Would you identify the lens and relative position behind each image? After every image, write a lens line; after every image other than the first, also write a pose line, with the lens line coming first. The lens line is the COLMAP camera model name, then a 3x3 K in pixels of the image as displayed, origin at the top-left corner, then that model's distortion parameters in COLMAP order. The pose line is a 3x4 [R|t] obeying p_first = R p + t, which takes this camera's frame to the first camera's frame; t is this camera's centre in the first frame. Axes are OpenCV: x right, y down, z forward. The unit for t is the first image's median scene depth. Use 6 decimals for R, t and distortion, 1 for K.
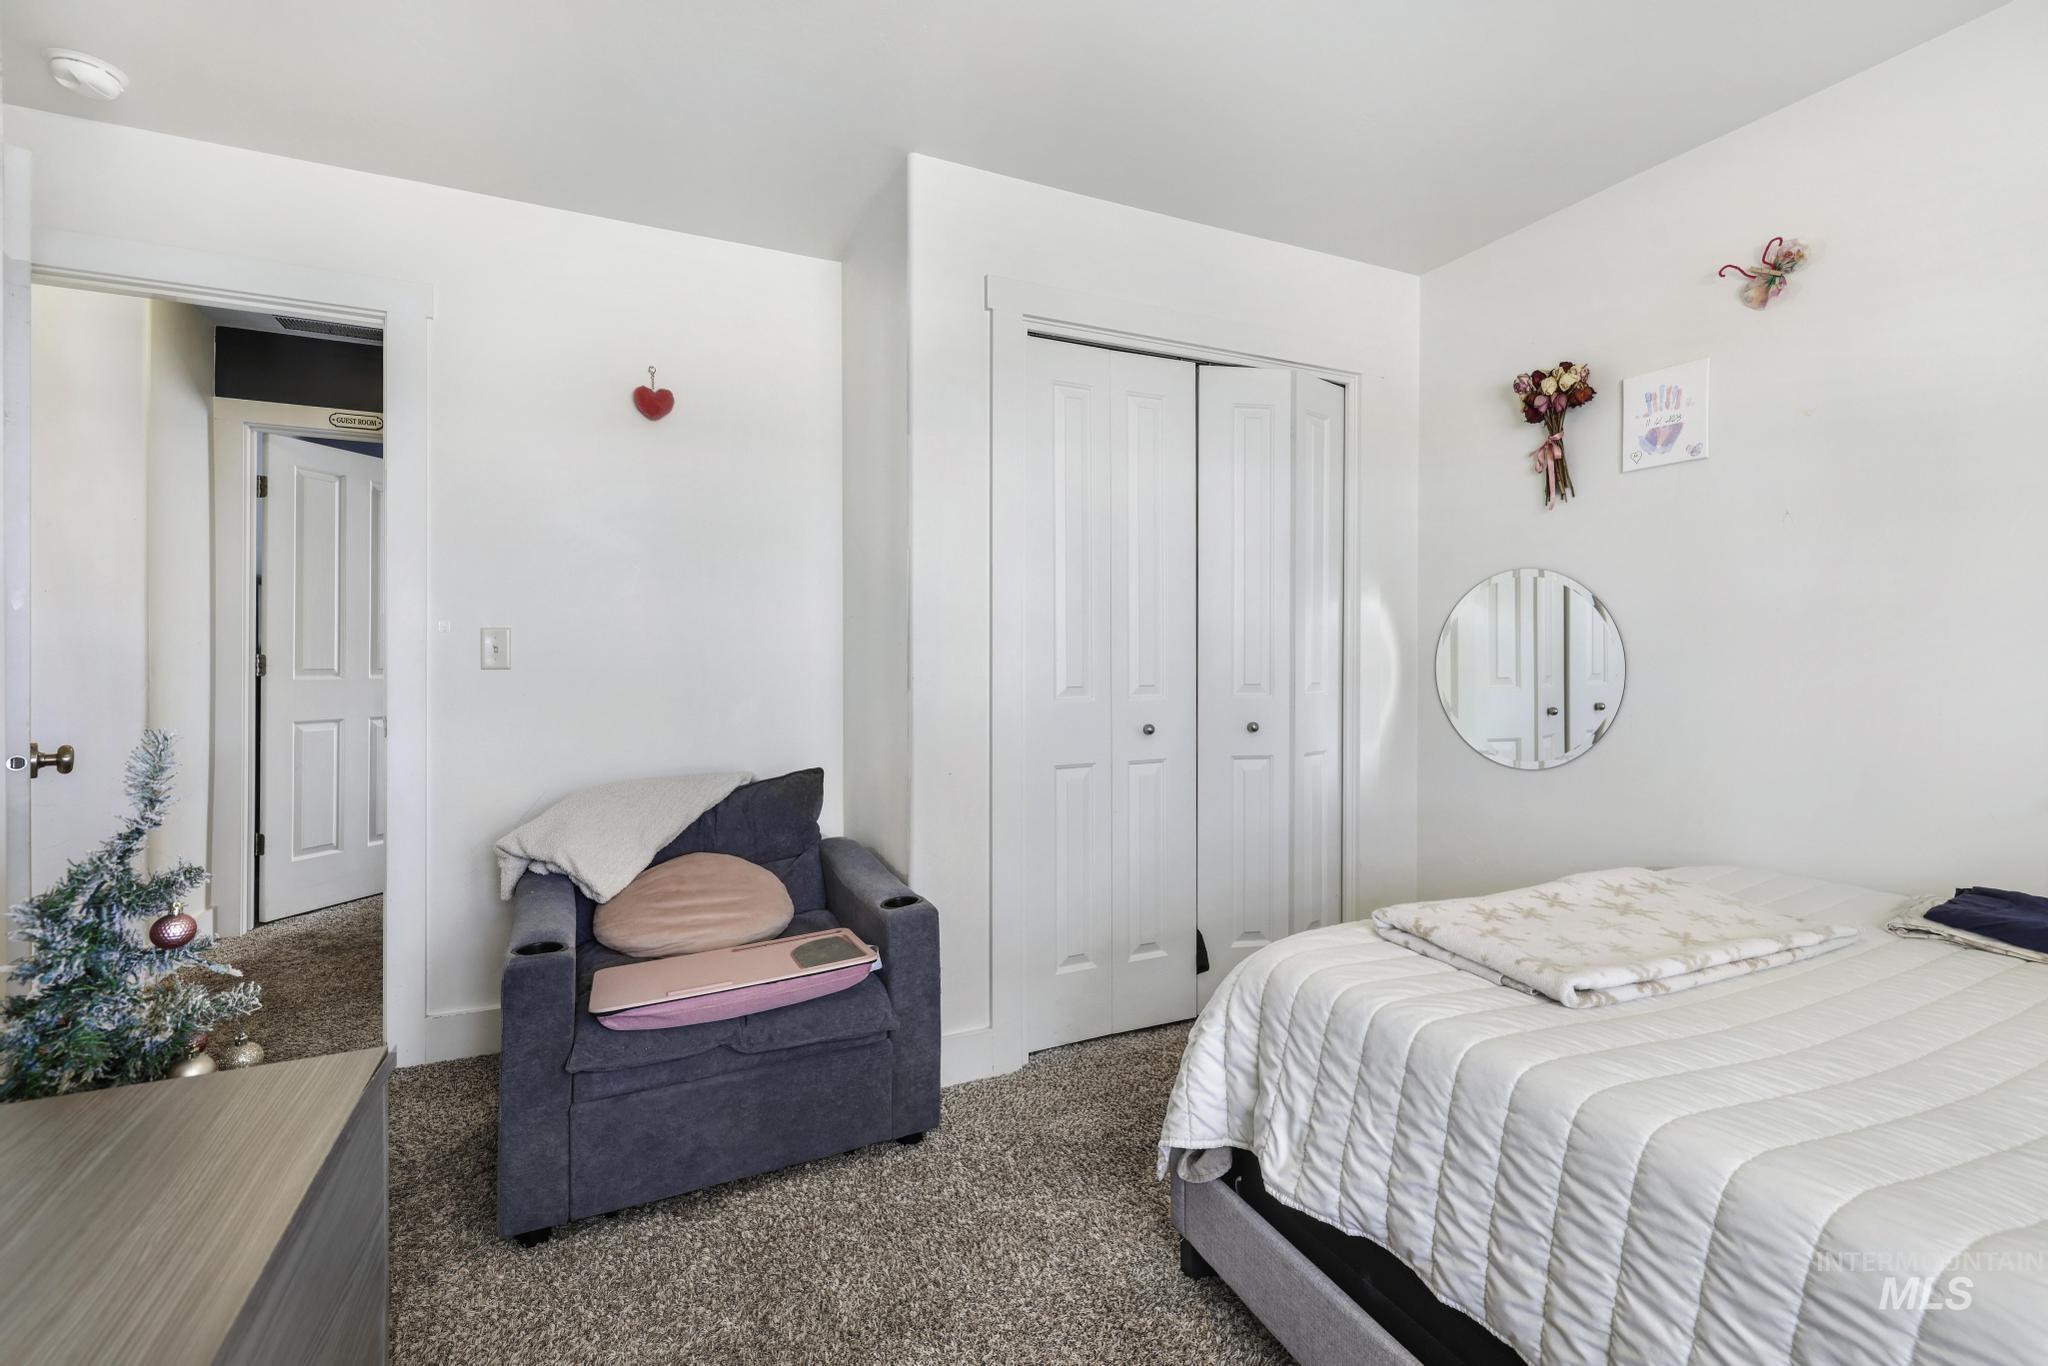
lens RADIAL K [[897.1, 0, 1024.0], [0, 897.1, 683.0], [0, 0, 1]] dist [-0.000801, -0.000027]
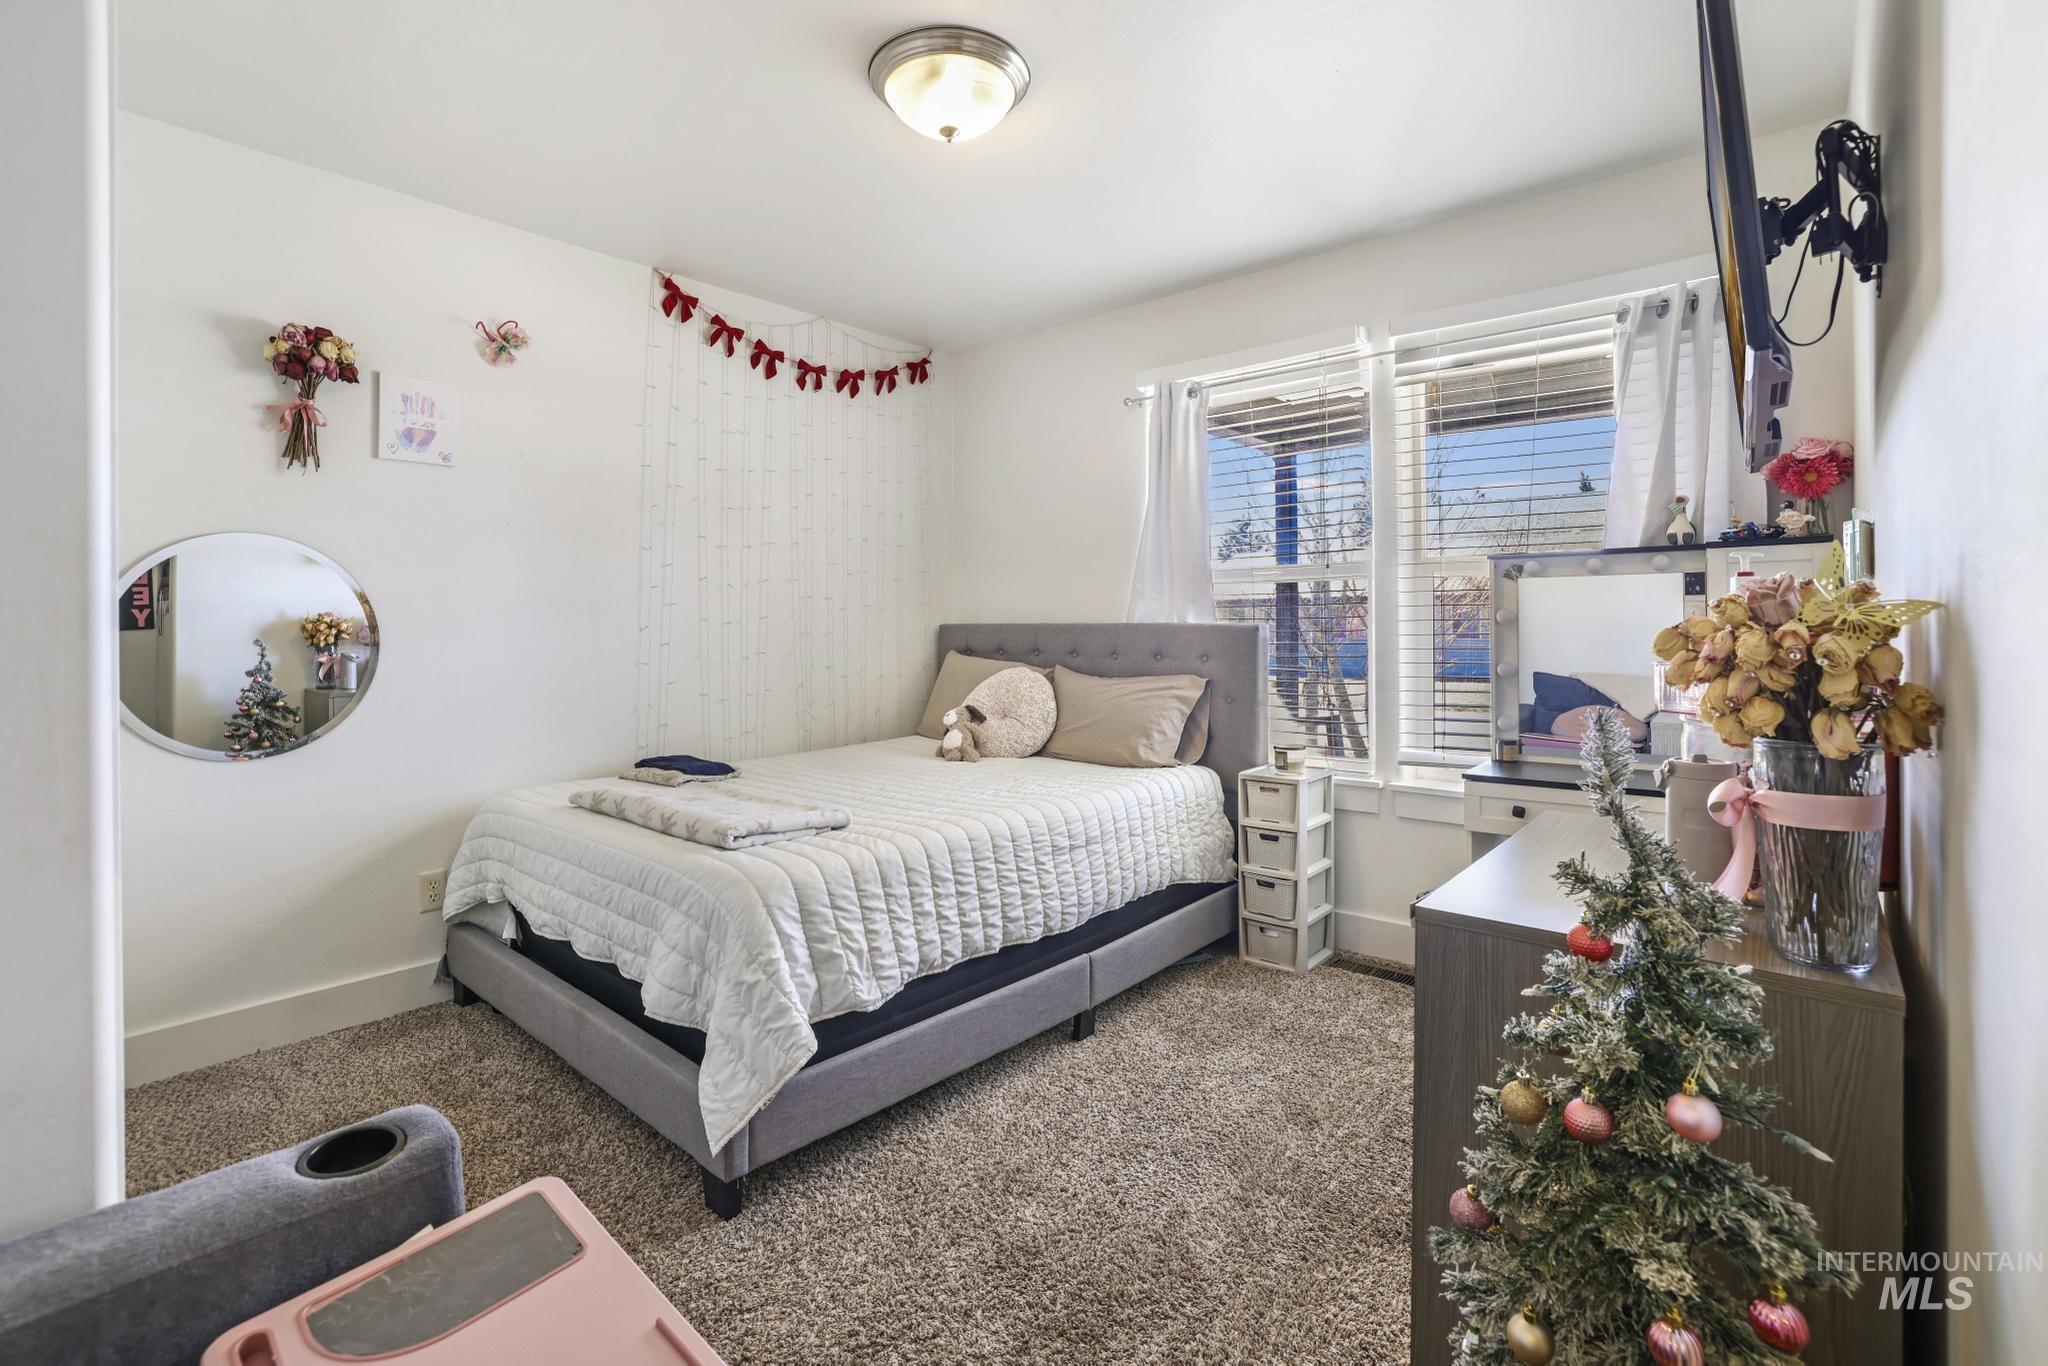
lens RADIAL K [[912.5, 0, 1031.2], [0, 912.5, 630.2], [0, 0, 1]] dist [-0.000333, -0.000046]
pose [[-0.411488, -0.003878, 0.911407, -0.668518], [0.035826, 0.999149, 0.020426, -0.027644], [-0.910711, 0.041057, -0.410999, 0.790893]]
